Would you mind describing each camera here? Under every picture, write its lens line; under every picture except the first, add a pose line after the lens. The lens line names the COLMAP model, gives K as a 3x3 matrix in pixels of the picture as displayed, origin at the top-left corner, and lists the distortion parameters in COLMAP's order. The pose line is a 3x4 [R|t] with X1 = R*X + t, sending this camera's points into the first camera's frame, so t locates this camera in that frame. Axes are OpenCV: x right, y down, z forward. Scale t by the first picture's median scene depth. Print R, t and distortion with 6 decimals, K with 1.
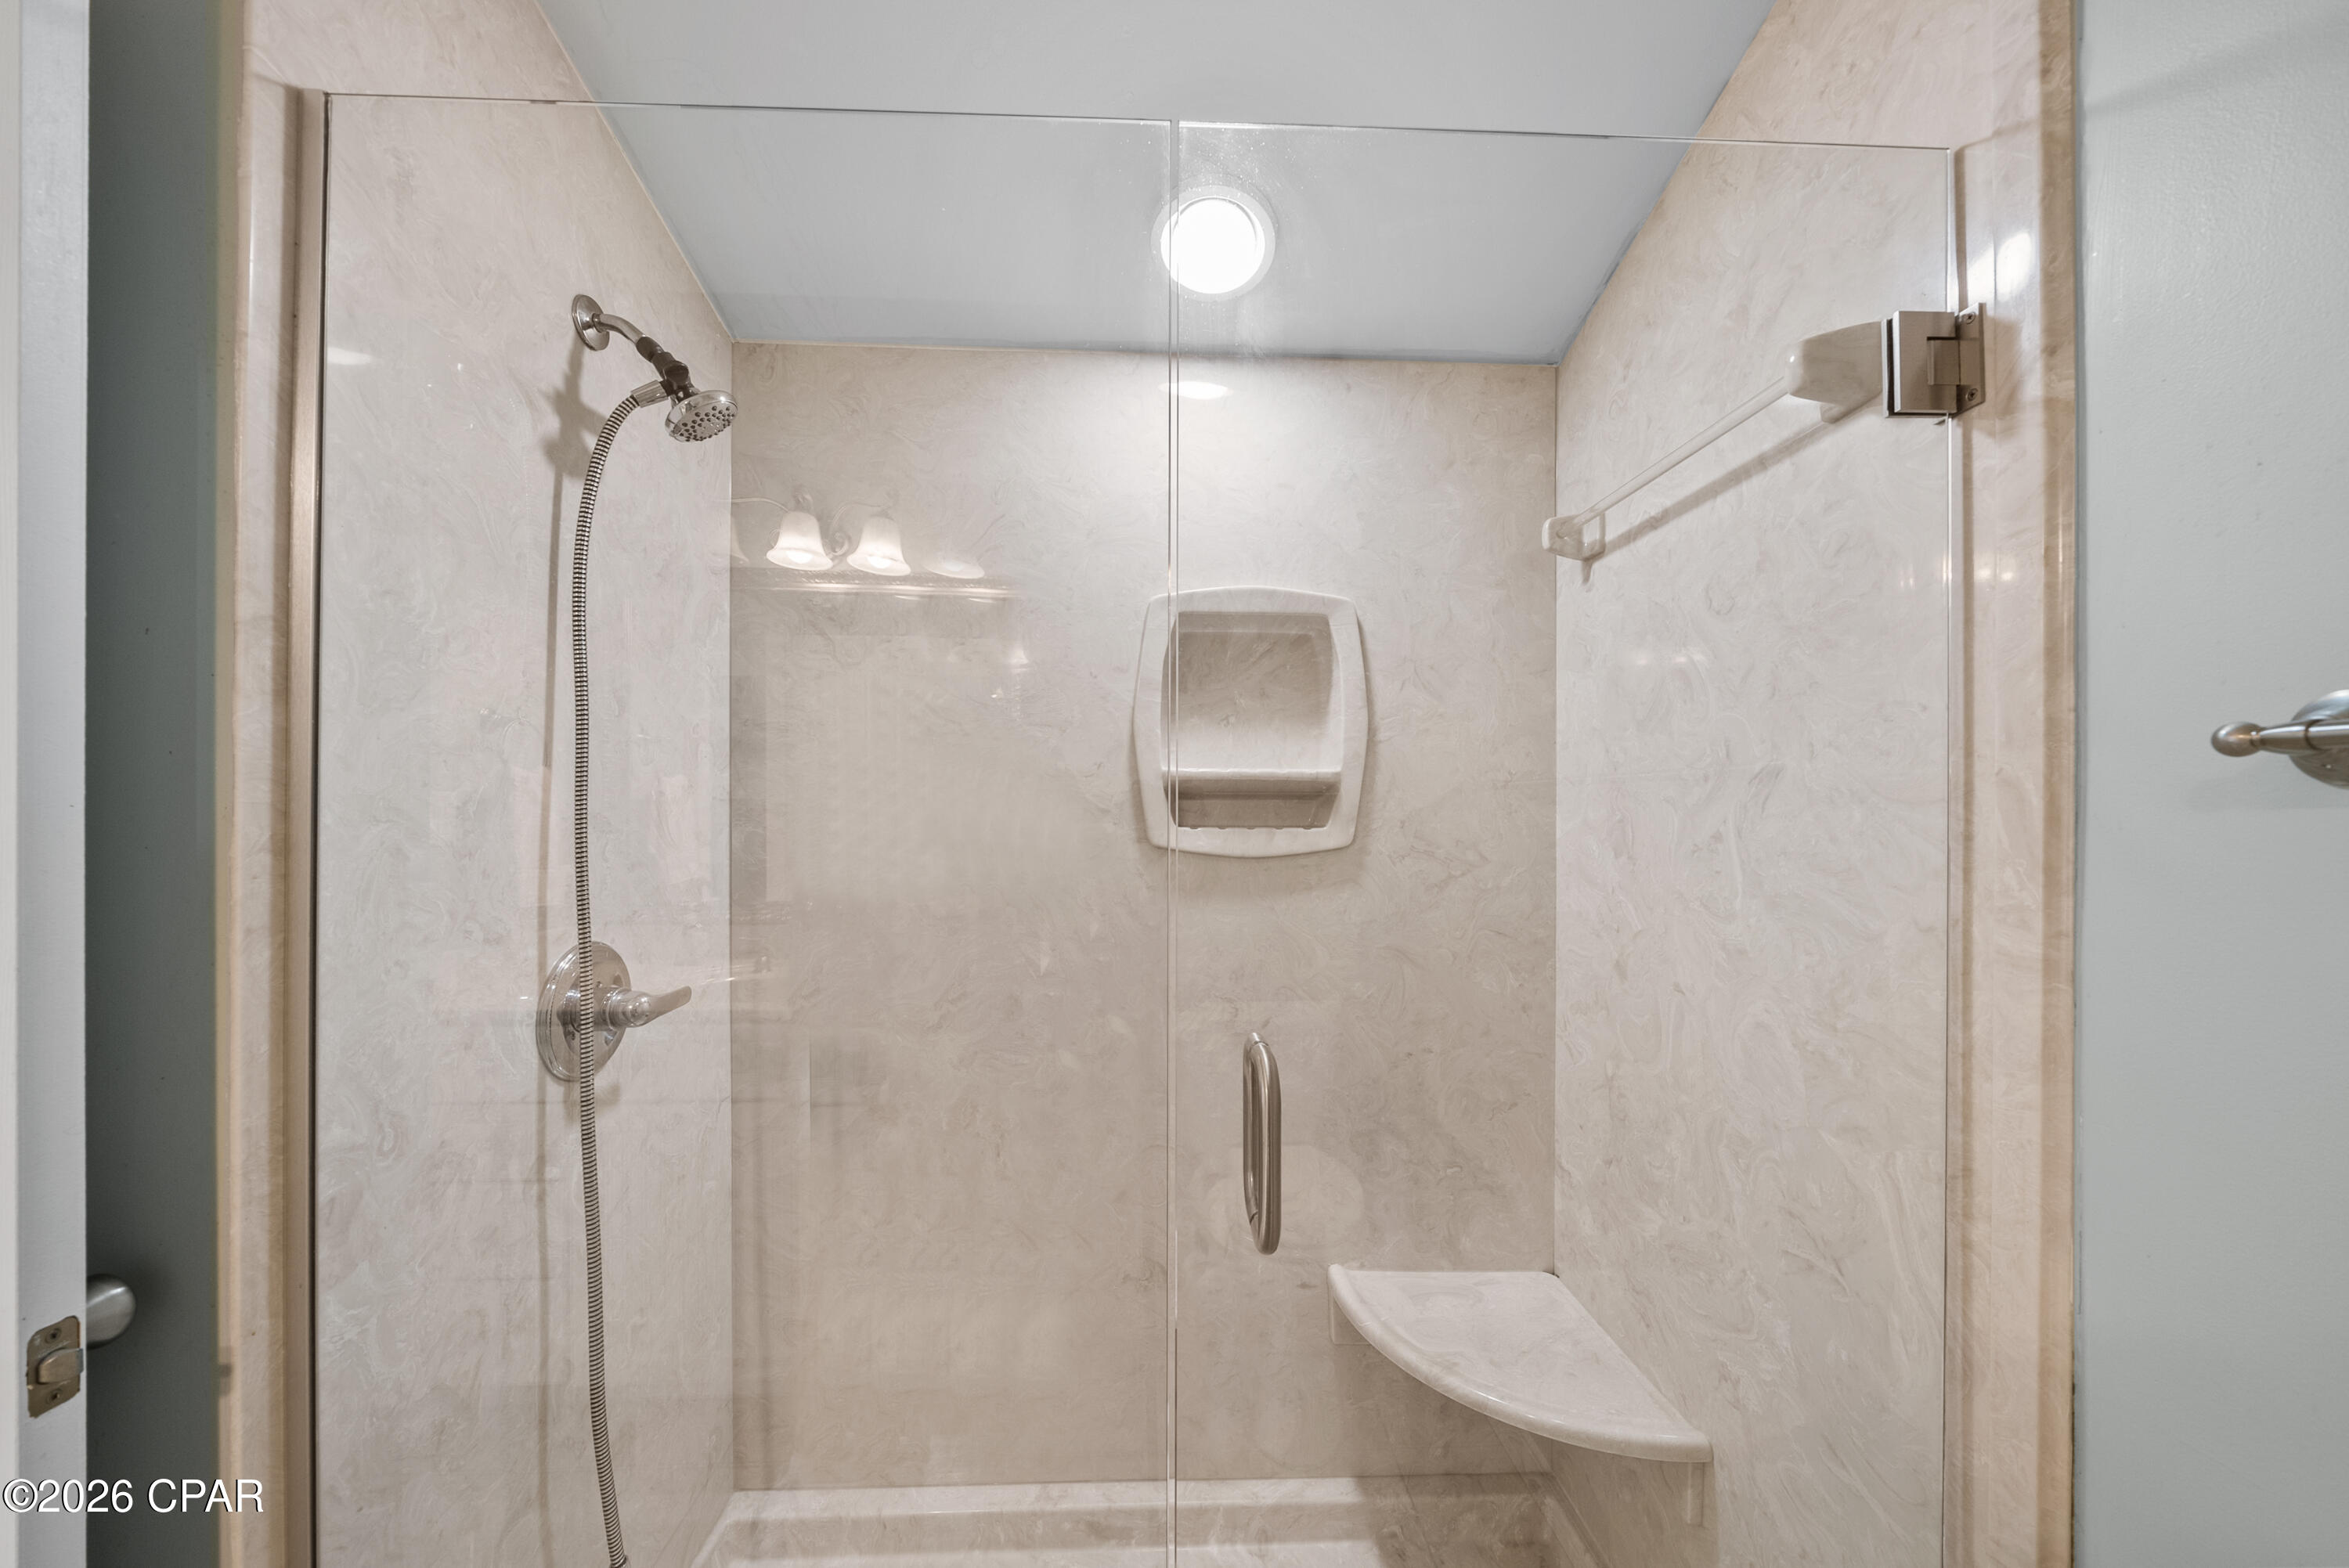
lens RADIAL K [[811.5, 0, 1181.3], [0, 811.5, 807.2], [0, 0, 1]] dist [-0.003930, 0.000056]
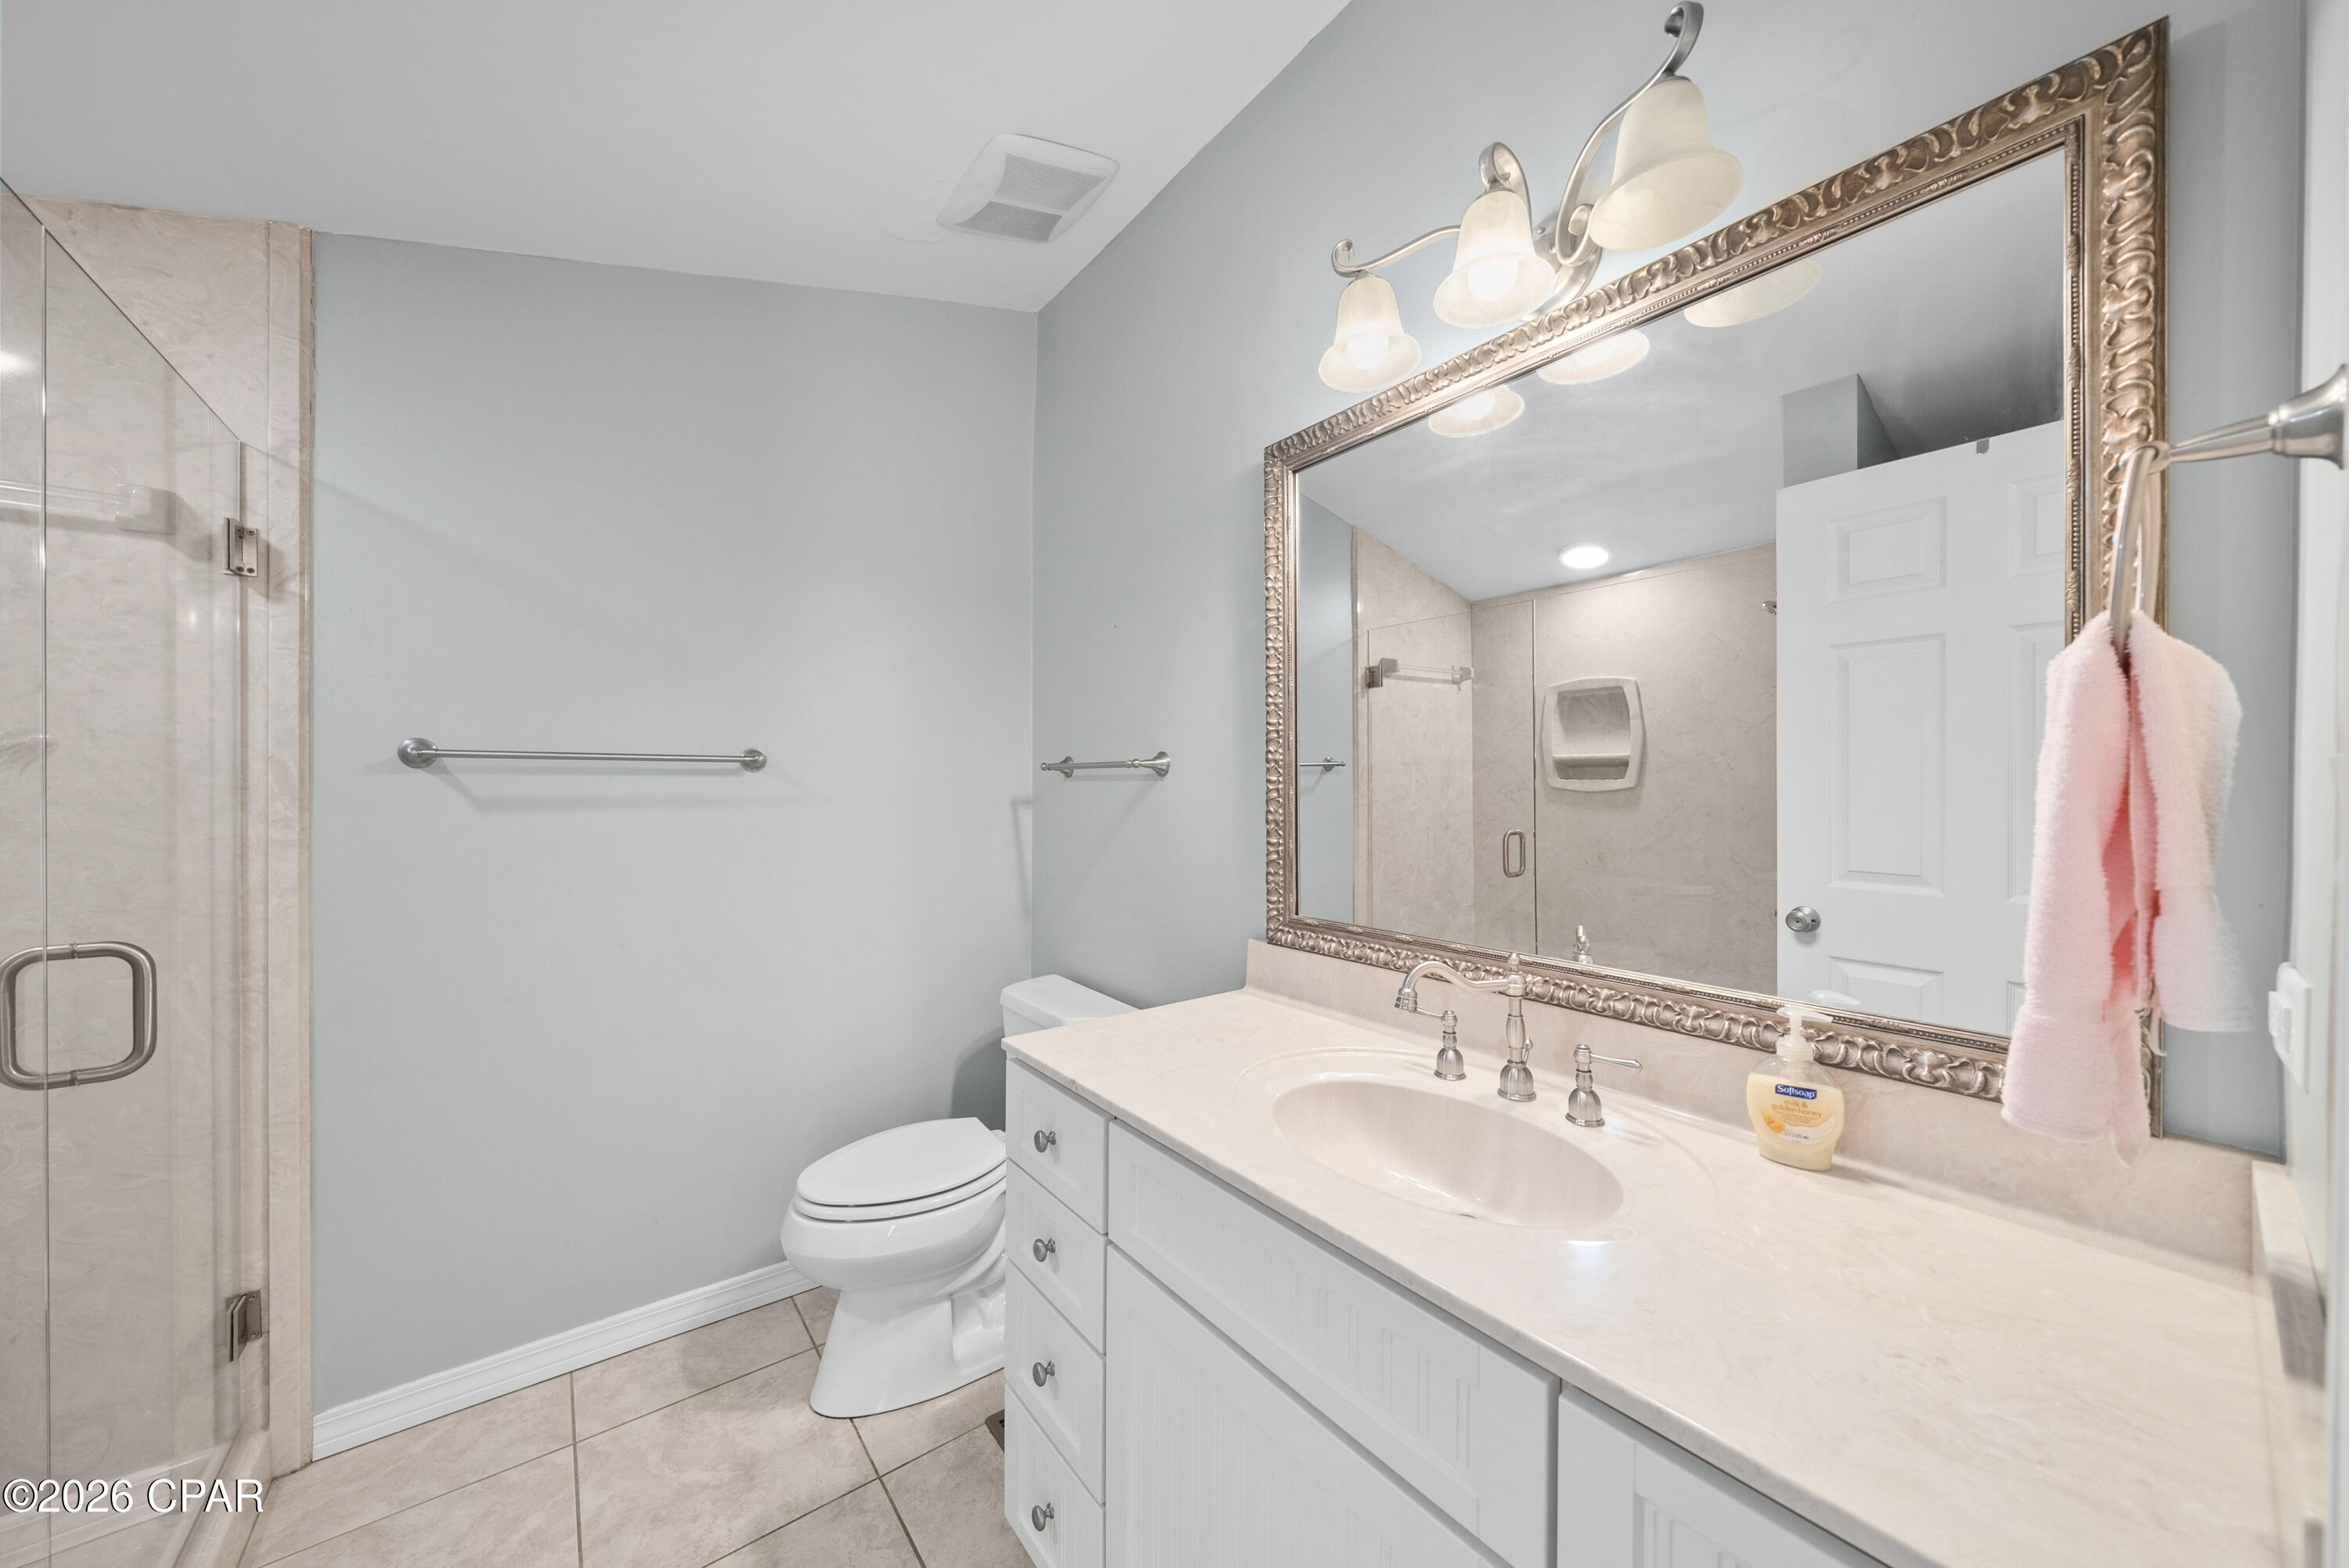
lens RADIAL K [[823.5, 0, 1186.5], [0, 823.5, 788.1], [0, 0, 1]] dist [-0.005189, 0.000119]
pose [[-0.581873, -0.006020, 0.813257, -2.248644], [-0.004288, 0.999981, 0.004334, 0.020187], [-0.813268, -0.000965, -0.581888, 0.306770]]
